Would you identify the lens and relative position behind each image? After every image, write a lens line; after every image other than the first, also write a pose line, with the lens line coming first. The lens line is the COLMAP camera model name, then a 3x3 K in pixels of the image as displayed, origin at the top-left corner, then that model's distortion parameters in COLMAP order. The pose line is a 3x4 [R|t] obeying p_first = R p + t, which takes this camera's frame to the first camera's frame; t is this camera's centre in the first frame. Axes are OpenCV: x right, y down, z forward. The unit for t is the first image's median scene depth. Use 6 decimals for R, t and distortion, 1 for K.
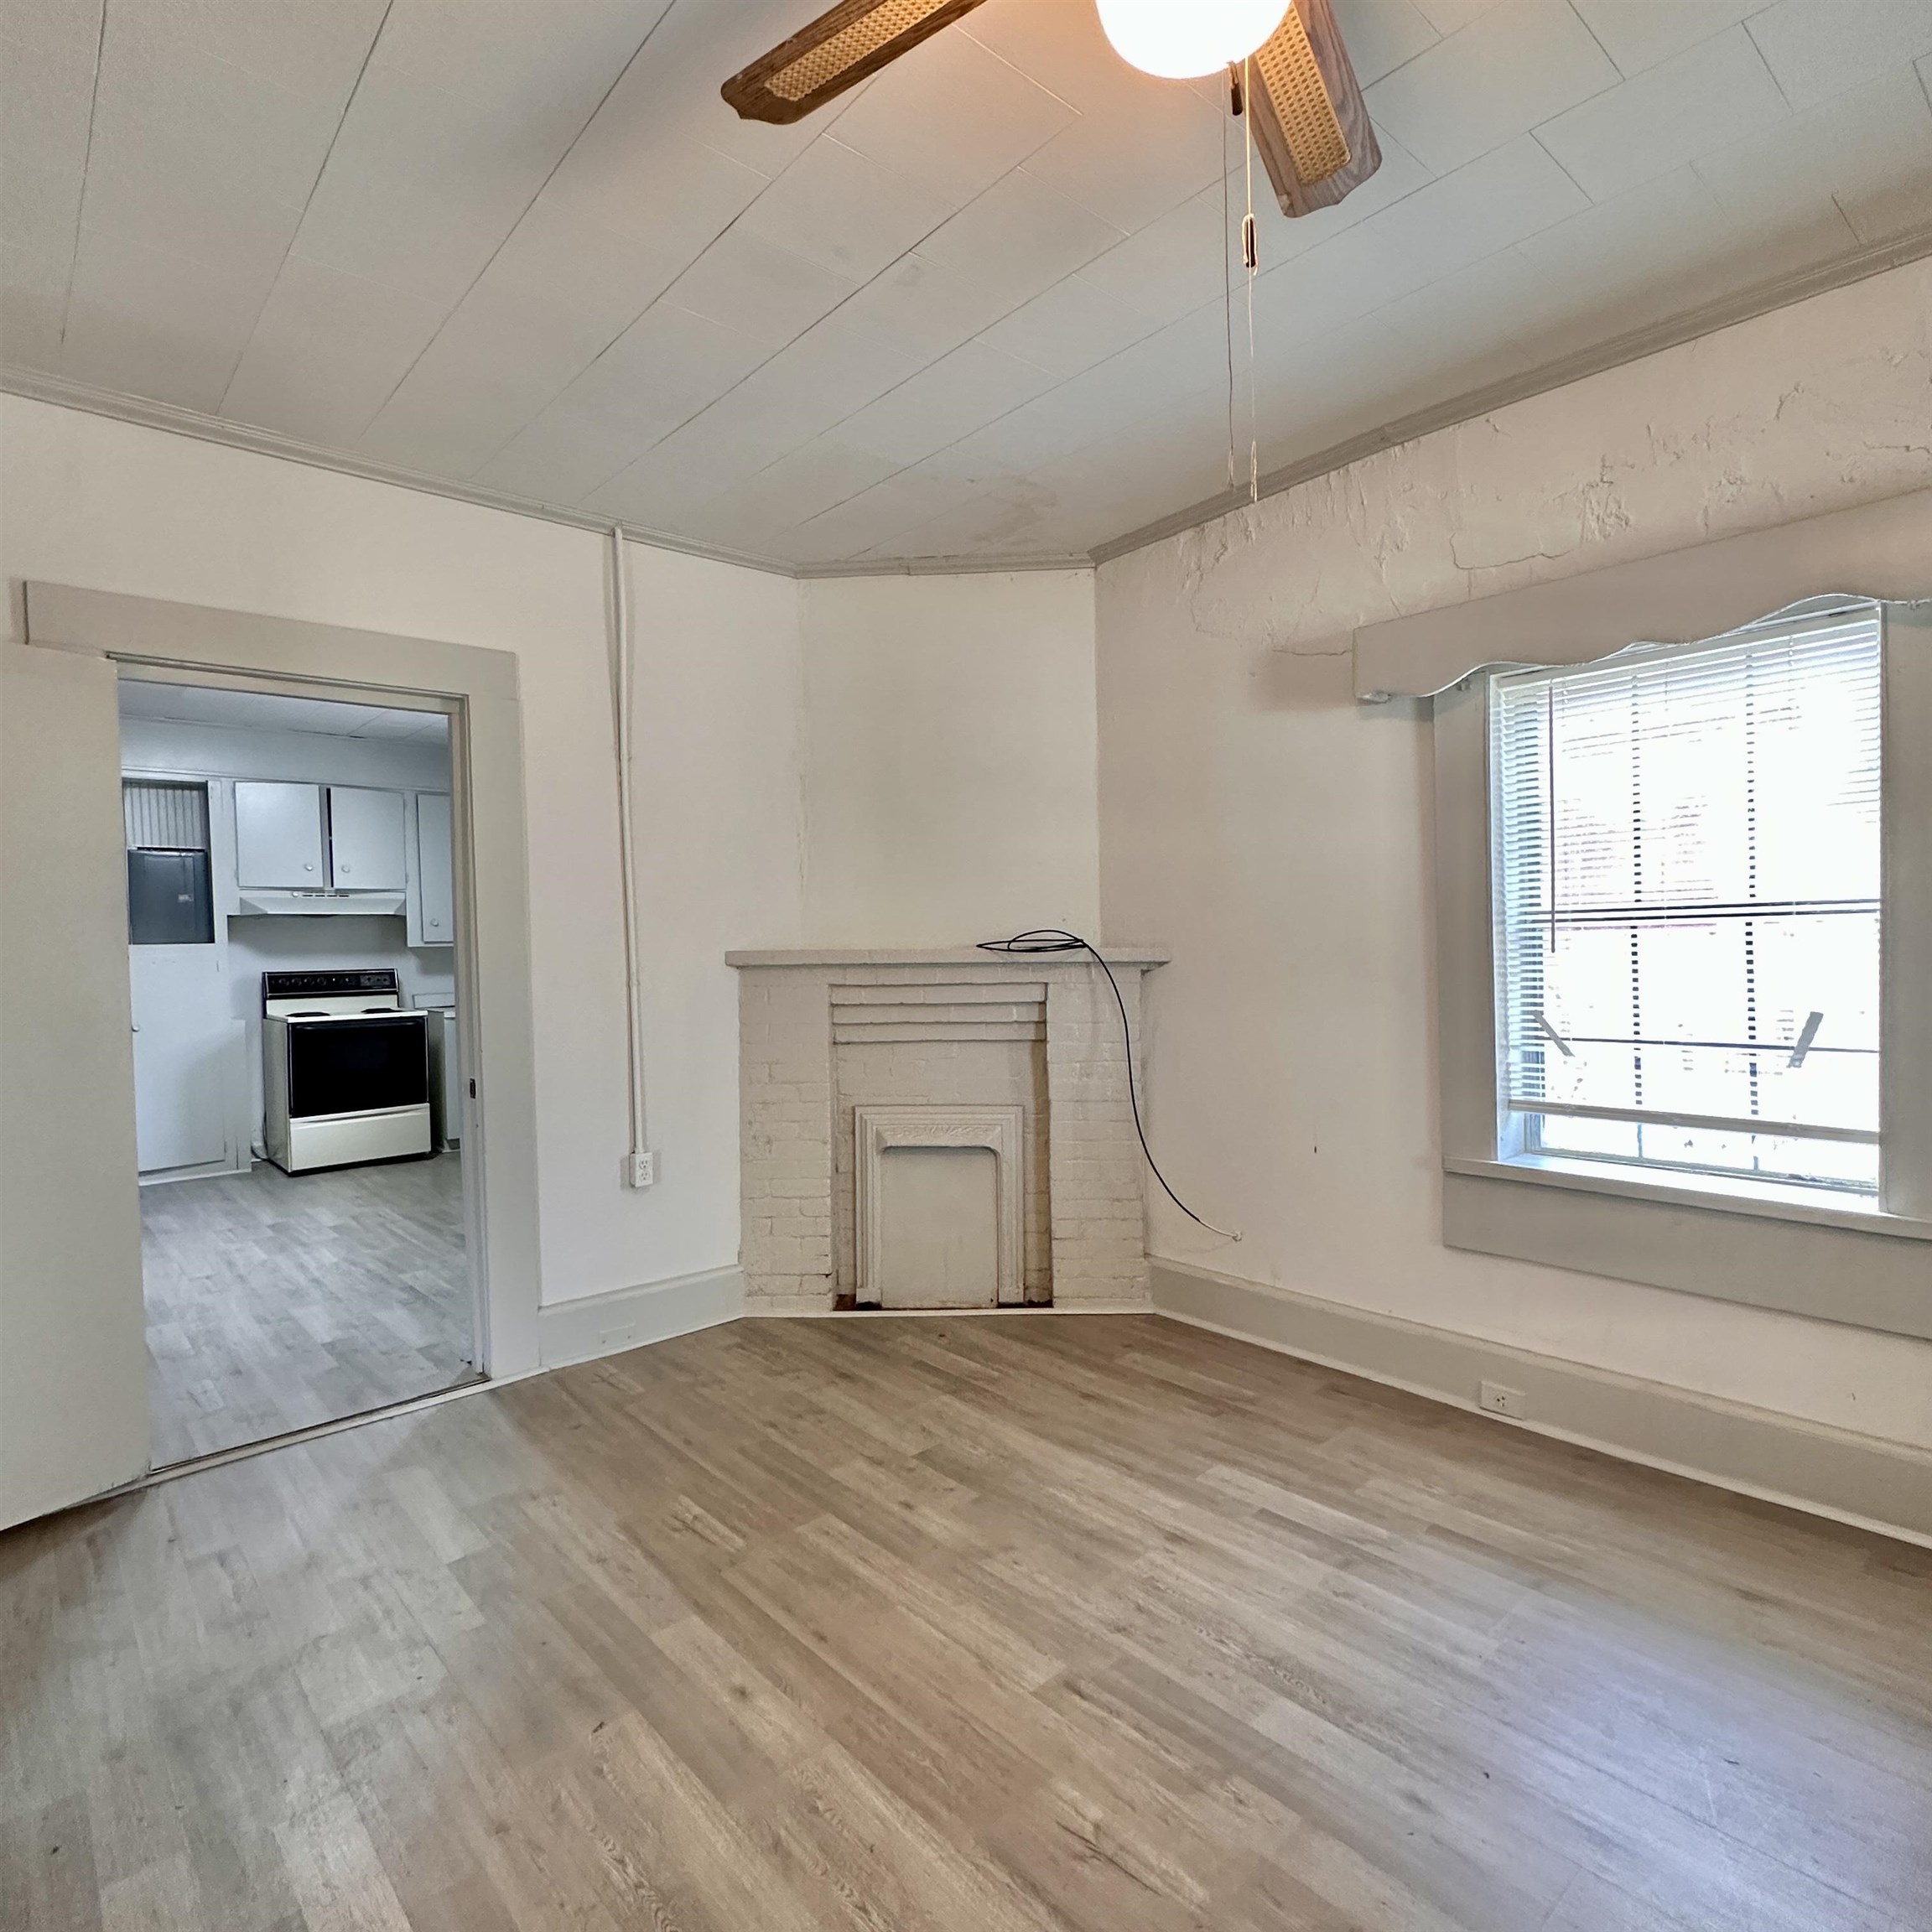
lens RADIAL K [[1097.9, 0, 966.0], [0, 1097.9, 966.0], [0, 0, 1]] dist [-0.002191, 0.000077]
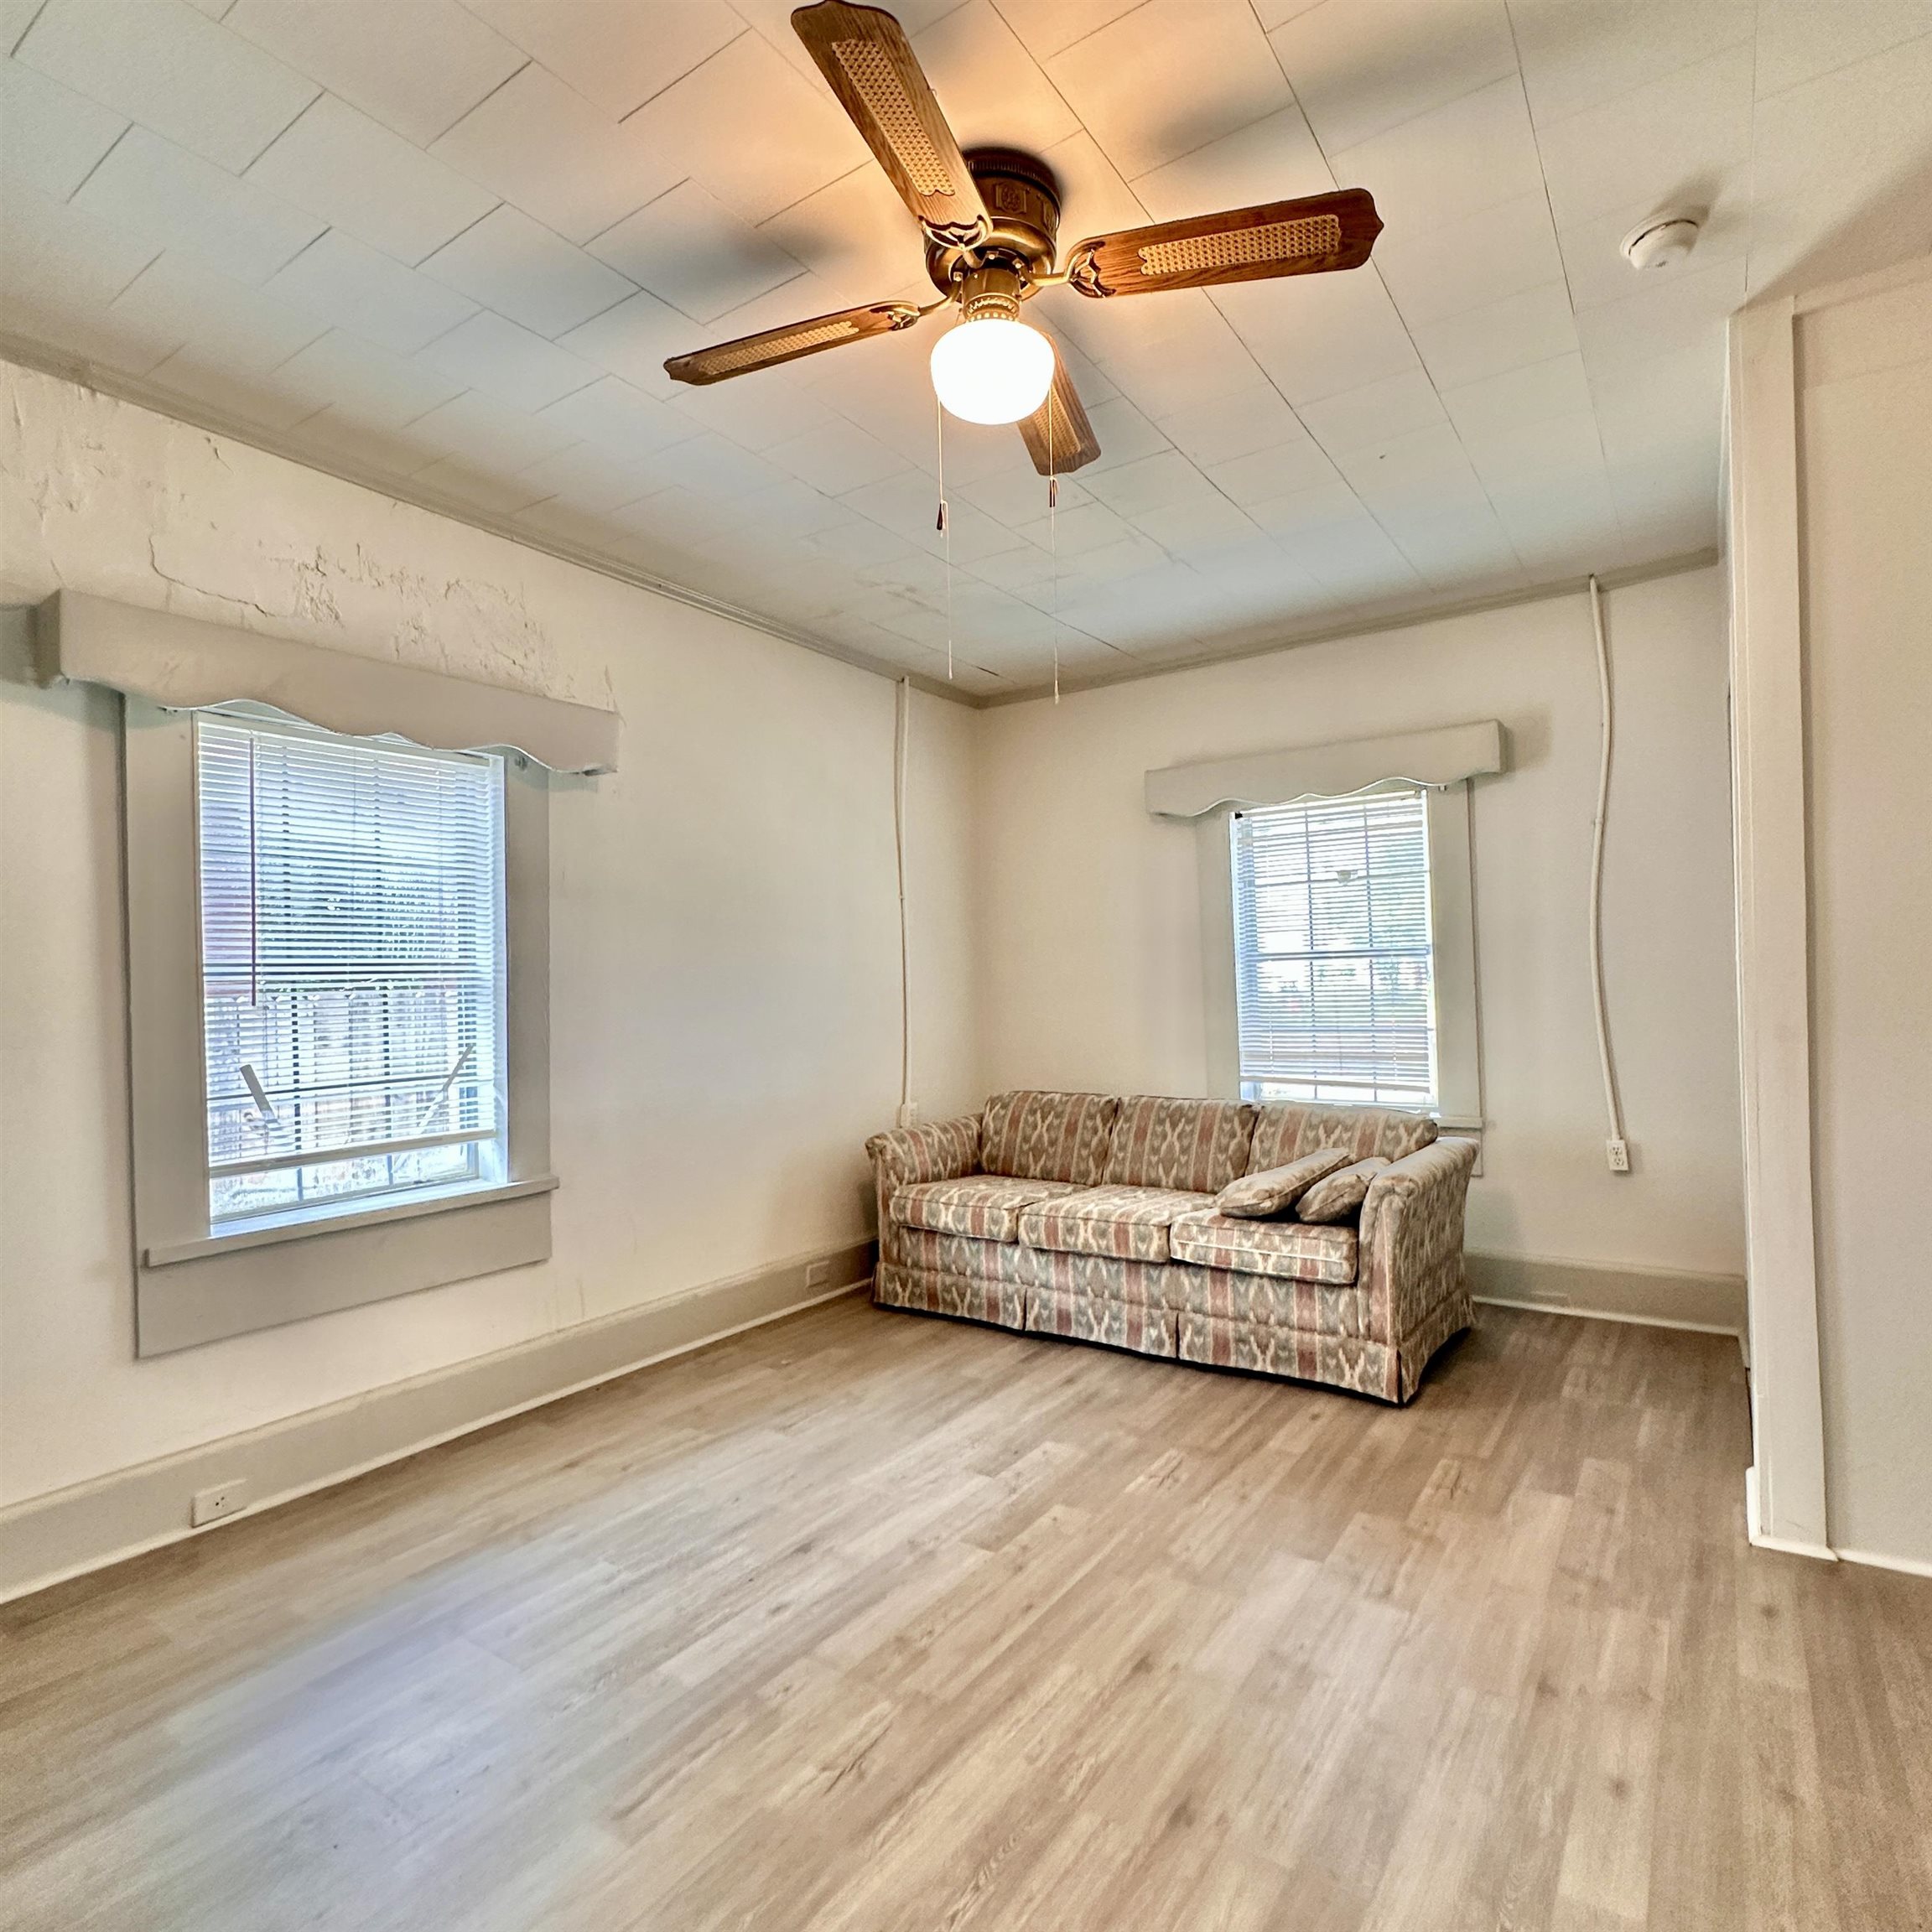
lens RADIAL K [[1097.9, 0, 966.0], [0, 1097.9, 966.0], [0, 0, 1]] dist [-0.002191, 0.000077]
pose [[-0.241263, 0.051071, 0.969115, -0.636330], [0.054686, 0.997743, -0.038965, 0.028384], [-0.968918, 0.043597, -0.243511, 0.693930]]
